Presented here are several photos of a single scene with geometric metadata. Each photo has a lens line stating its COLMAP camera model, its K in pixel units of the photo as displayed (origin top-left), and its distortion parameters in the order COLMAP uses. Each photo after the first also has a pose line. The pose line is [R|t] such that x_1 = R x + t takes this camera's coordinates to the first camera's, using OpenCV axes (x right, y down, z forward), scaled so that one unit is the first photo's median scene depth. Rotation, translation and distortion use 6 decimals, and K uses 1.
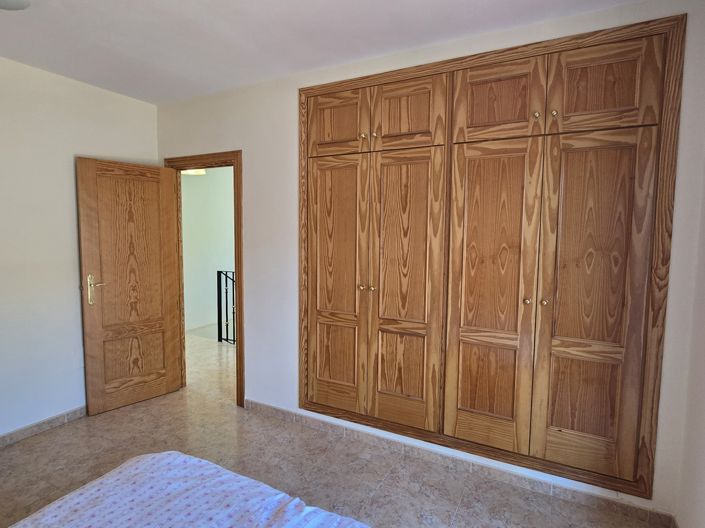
lens RADIAL K [[389.5, 0, 348.7], [0, 389.5, 265.3], [0, 0, 1]] dist [0.000079, -0.004326]
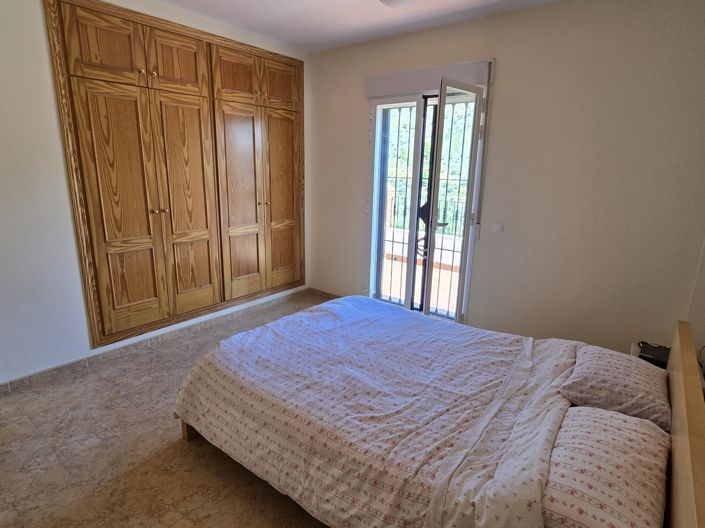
lens RADIAL K [[389.5, 0, 352.8], [0, 389.5, 263.7], [0, 0, 1]] dist [0.000079, -0.004326]
pose [[0.190308, -0.245434, 0.950550, -0.964933], [0.058992, 0.969354, 0.238479, -0.032493], [-0.979950, 0.010690, 0.198954, 0.199299]]
